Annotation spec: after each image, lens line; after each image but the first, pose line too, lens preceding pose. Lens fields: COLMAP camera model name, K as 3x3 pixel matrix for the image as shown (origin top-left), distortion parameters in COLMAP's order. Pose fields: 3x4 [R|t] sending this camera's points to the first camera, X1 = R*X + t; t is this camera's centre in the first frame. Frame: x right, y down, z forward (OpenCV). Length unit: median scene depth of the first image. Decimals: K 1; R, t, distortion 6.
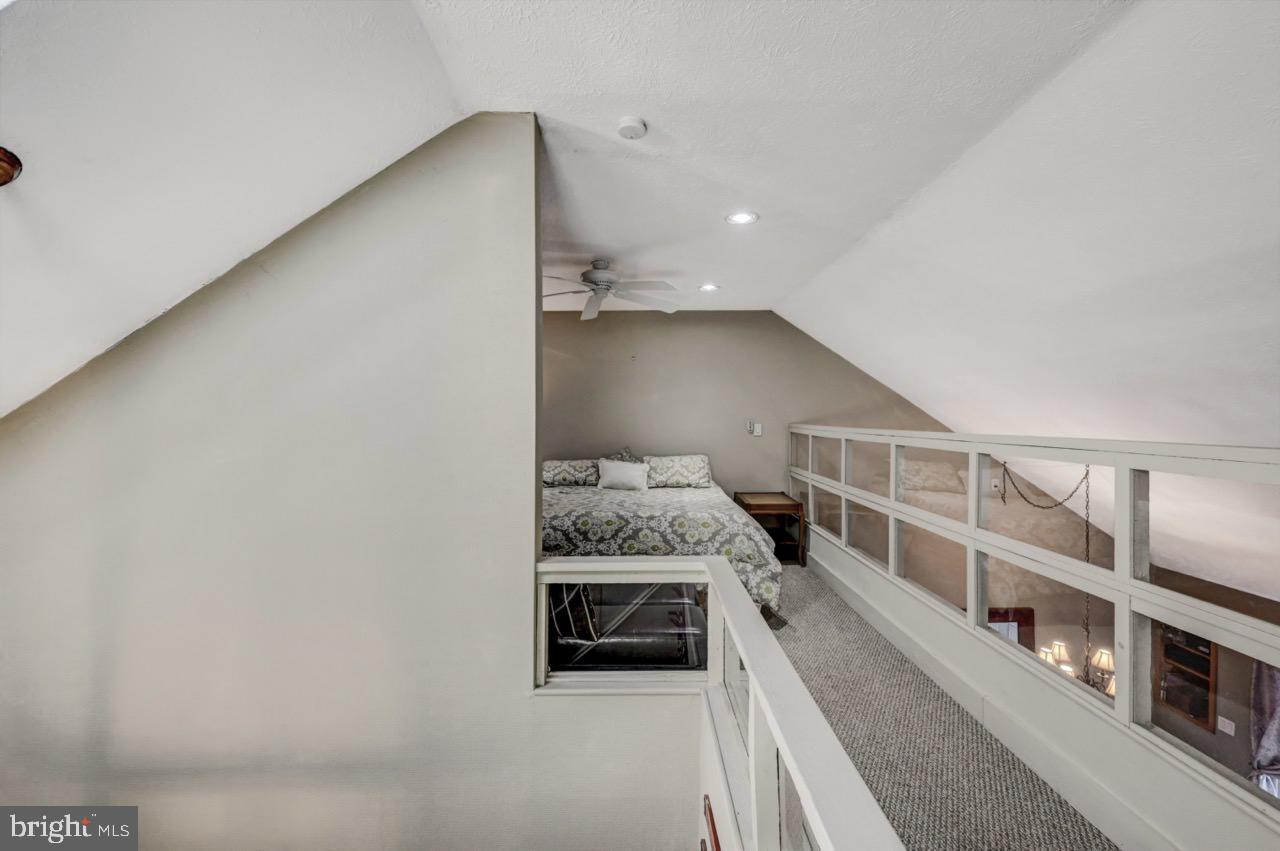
lens RADIAL K [[516.5, 0, 645.1], [0, 516.5, 419.7], [0, 0, 1]] dist [-0.000493, 0.000900]
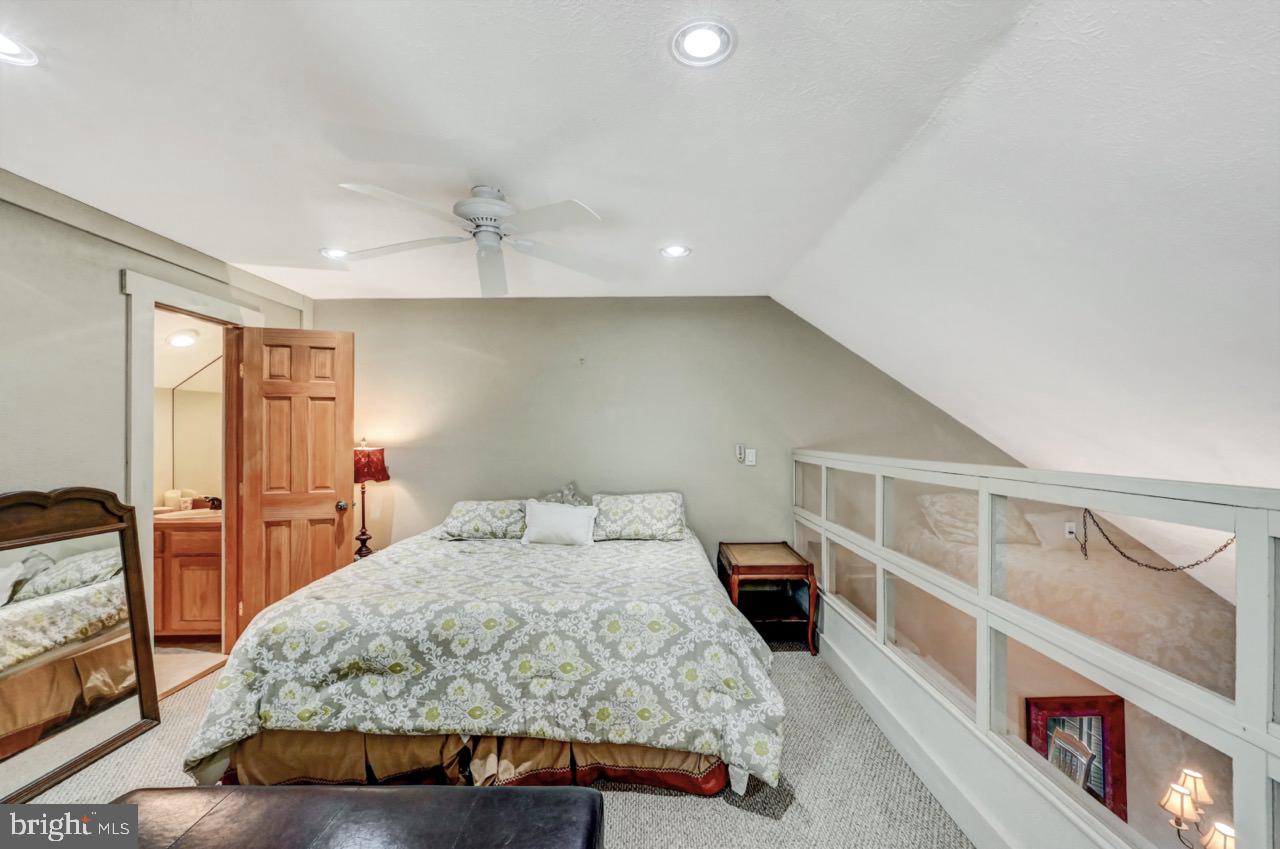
lens RADIAL K [[516.5, 0, 649.4], [0, 516.5, 437.4], [0, 0, 1]] dist [-0.000493, 0.000900]
pose [[0.999979, -0.003141, 0.005644, 0.079450], [0.003180, 0.999971, -0.006899, -0.005317], [-0.005623, 0.006917, 0.999960, 0.300058]]
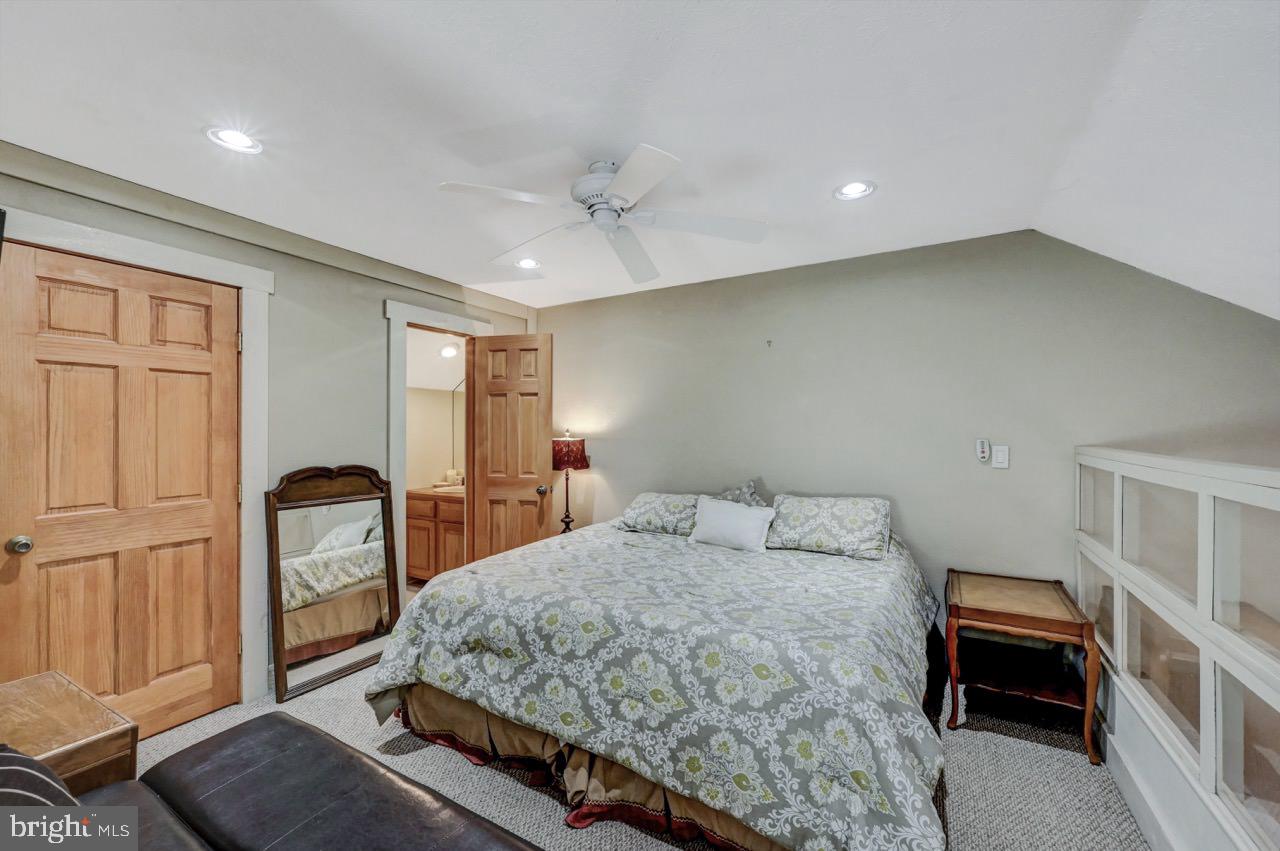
lens RADIAL K [[516.5, 0, 636.5], [0, 516.5, 429.2], [0, 0, 1]] dist [-0.000493, 0.000900]
pose [[0.866390, -0.001889, -0.499365, 0.182064], [-0.003052, 0.999954, -0.009076, -0.003838], [0.499359, 0.009387, 0.866344, 0.400386]]
